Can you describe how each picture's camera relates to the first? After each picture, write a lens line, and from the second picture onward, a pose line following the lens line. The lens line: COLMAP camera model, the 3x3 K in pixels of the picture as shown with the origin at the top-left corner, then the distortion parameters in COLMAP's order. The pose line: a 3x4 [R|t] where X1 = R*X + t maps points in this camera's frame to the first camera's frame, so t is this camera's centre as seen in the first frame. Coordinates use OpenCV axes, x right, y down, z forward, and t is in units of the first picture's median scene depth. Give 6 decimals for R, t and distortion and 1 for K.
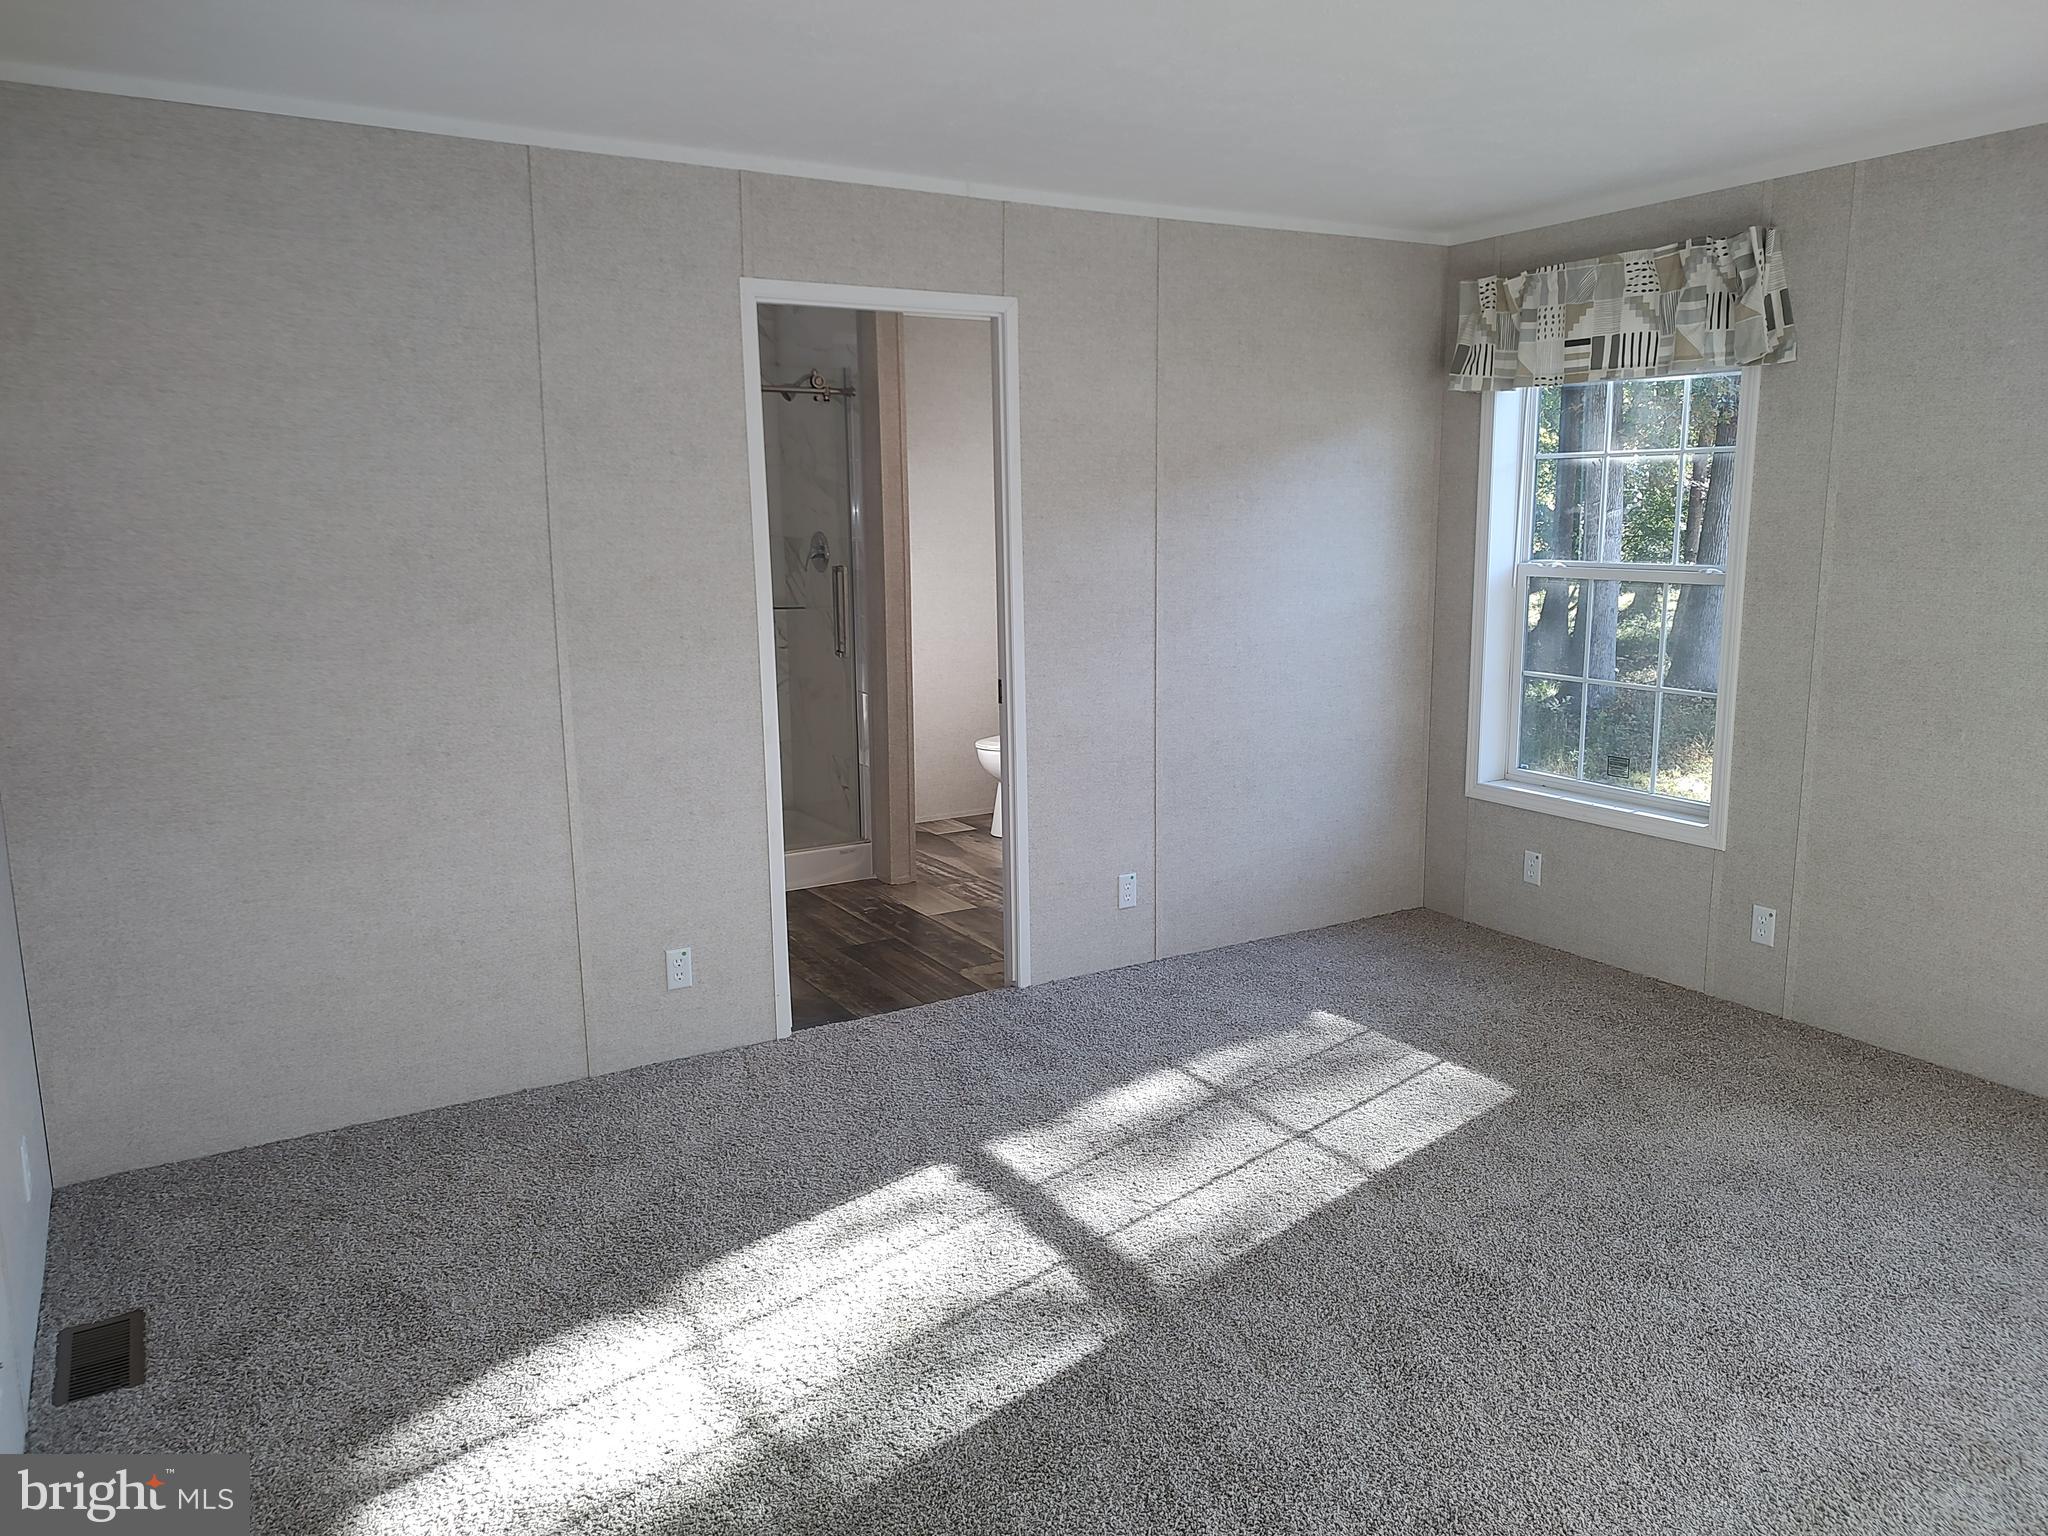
lens RADIAL K [[1443.4, 0, 1019.6], [0, 1443.4, 768.2], [0, 0, 1]] dist [0.035716, -0.045710]
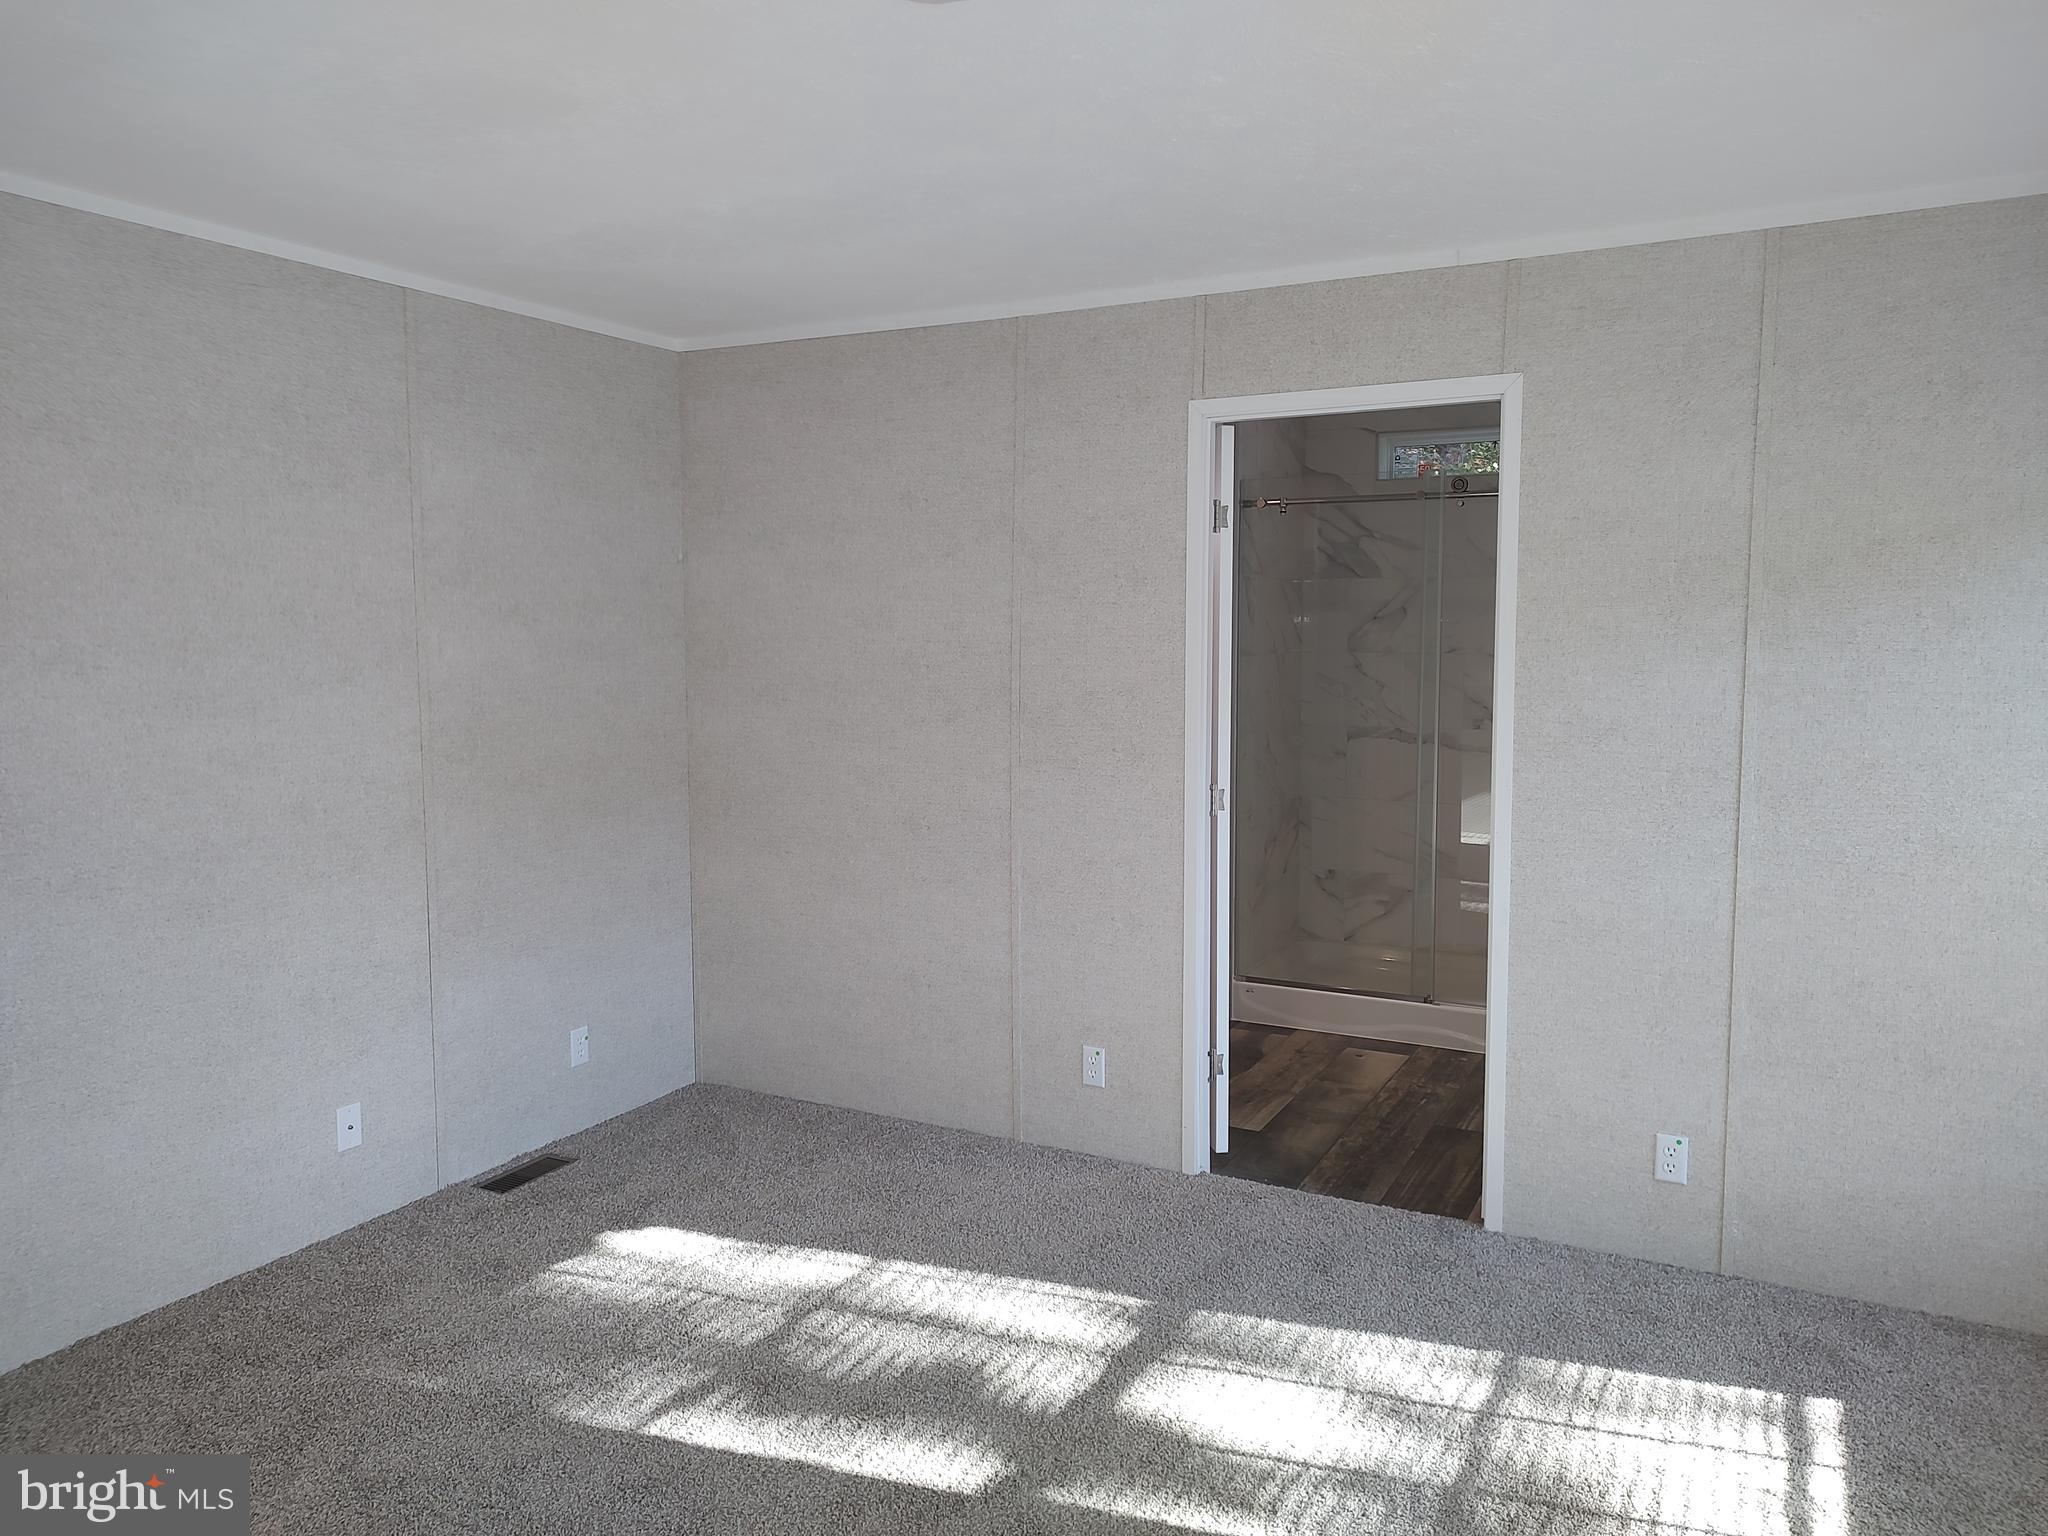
lens RADIAL K [[1462.6, 0, 1021.7], [0, 1462.6, 760.1], [0, 0, 1]] dist [0.033875, -0.036531]
pose [[0.512209, 0.091702, -0.853951, 0.560175], [-0.151523, 0.988336, 0.015248, -0.078813], [0.845389, 0.121583, 0.520130, 0.351776]]
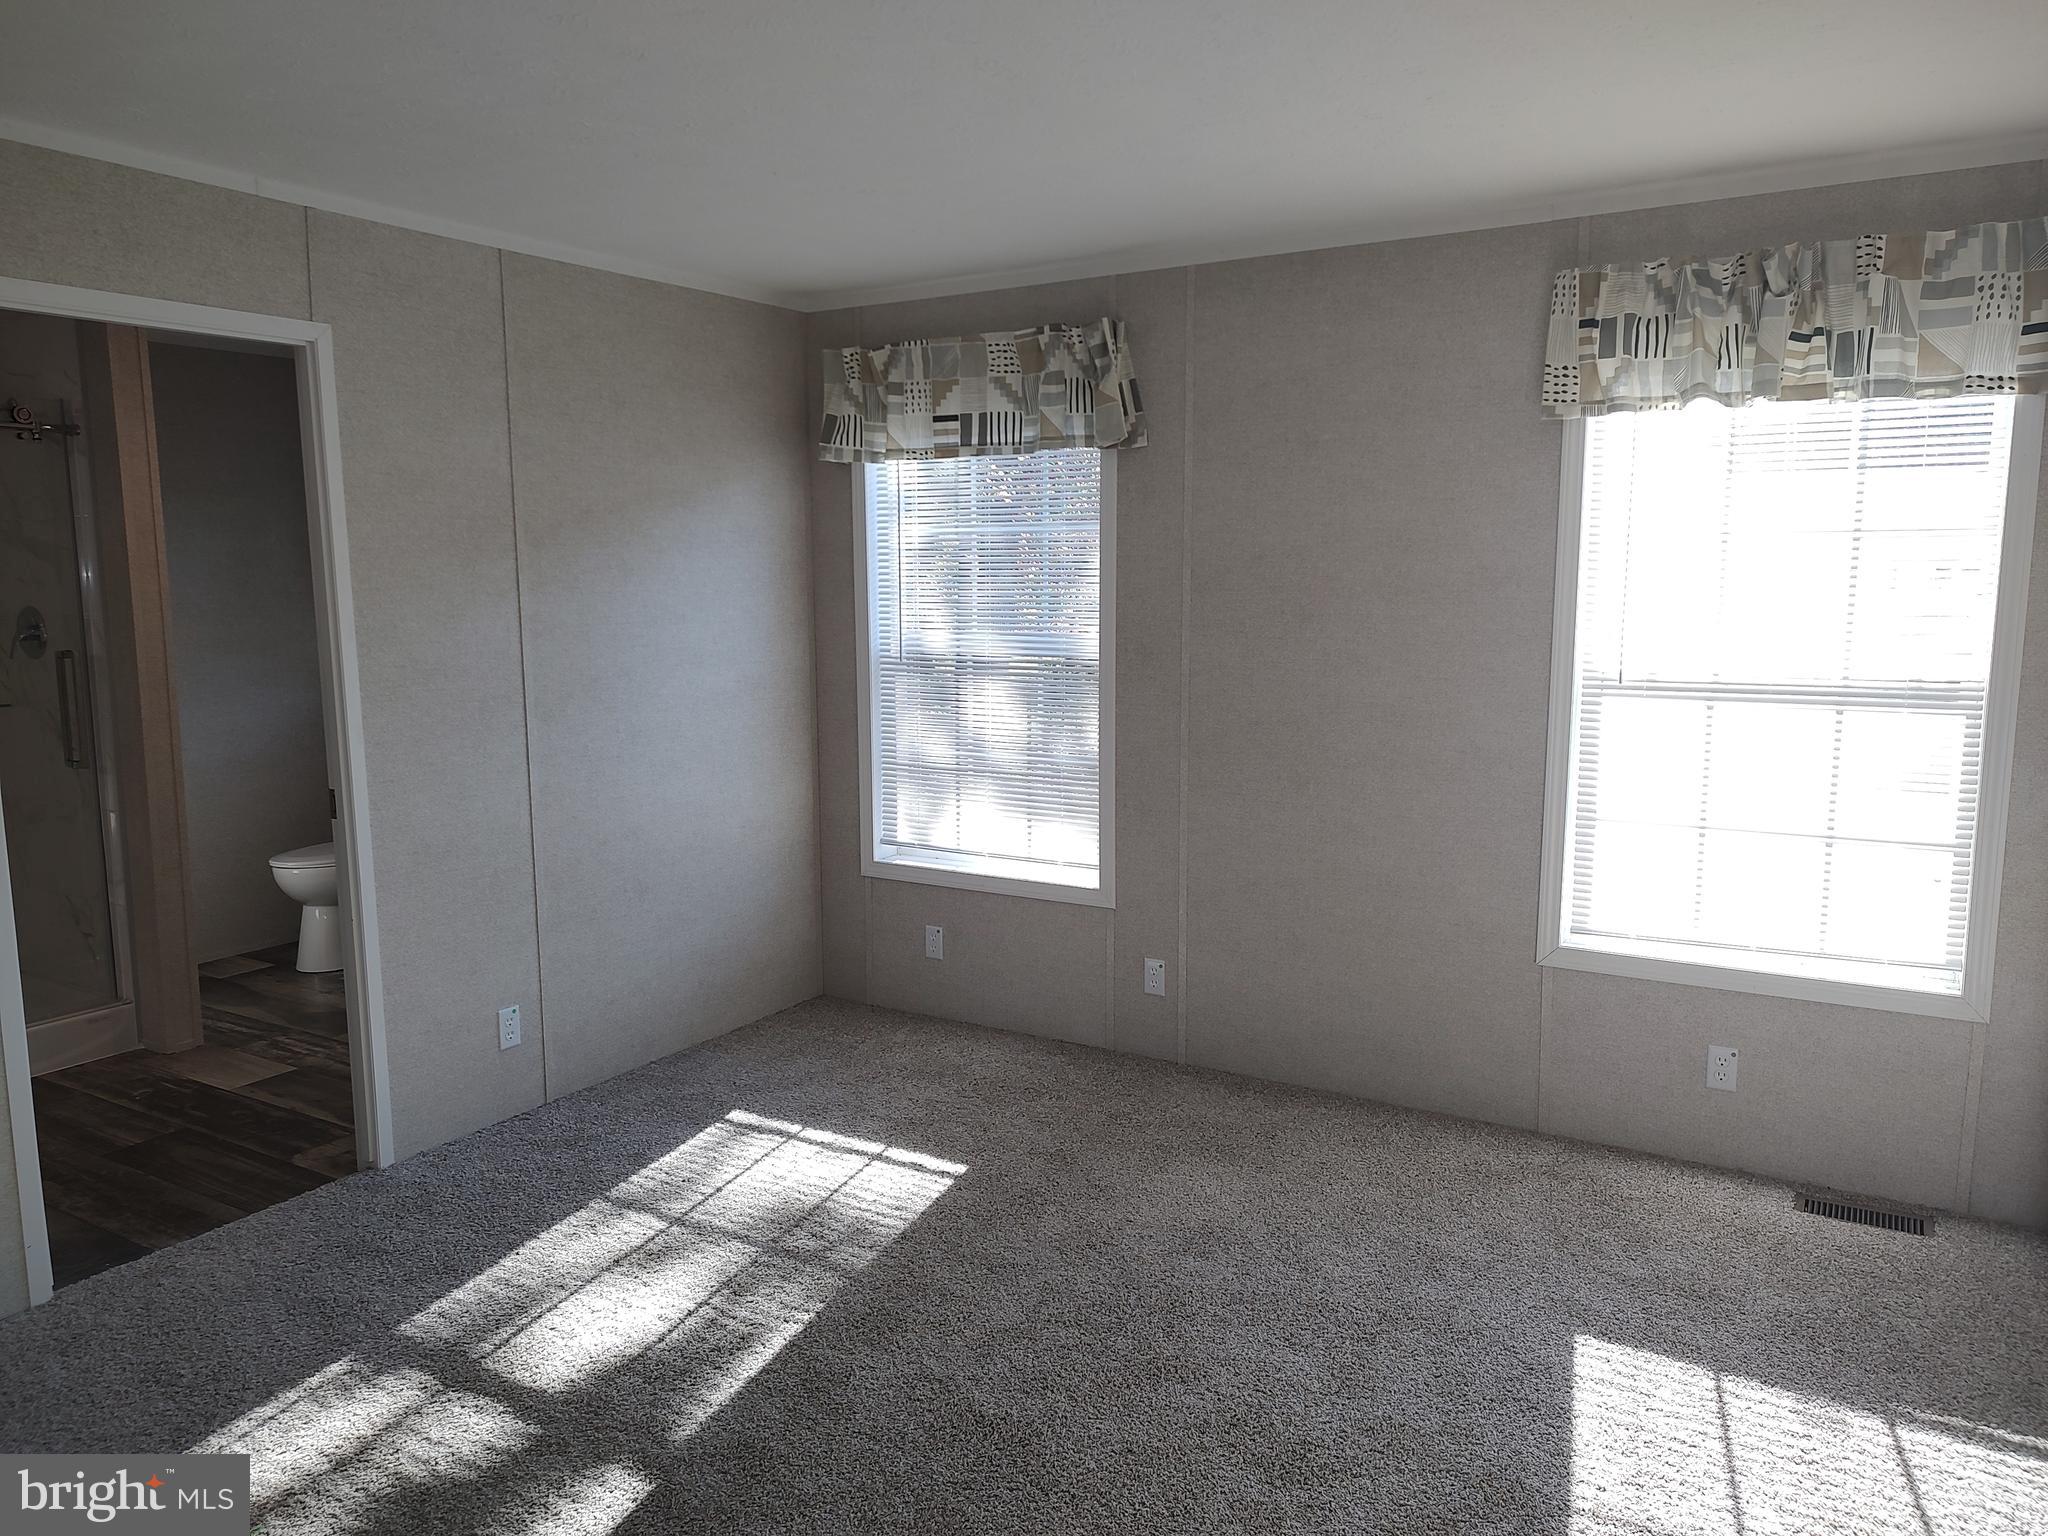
lens RADIAL K [[1453.9, 0, 1022.9], [0, 1453.9, 759.4], [0, 0, 1]] dist [0.037652, -0.043693]
pose [[0.886089, -0.054824, 0.460262, -0.047778], [0.078733, 0.996353, -0.032896, -0.021433], [-0.456779, 0.065387, 0.887174, 0.100360]]
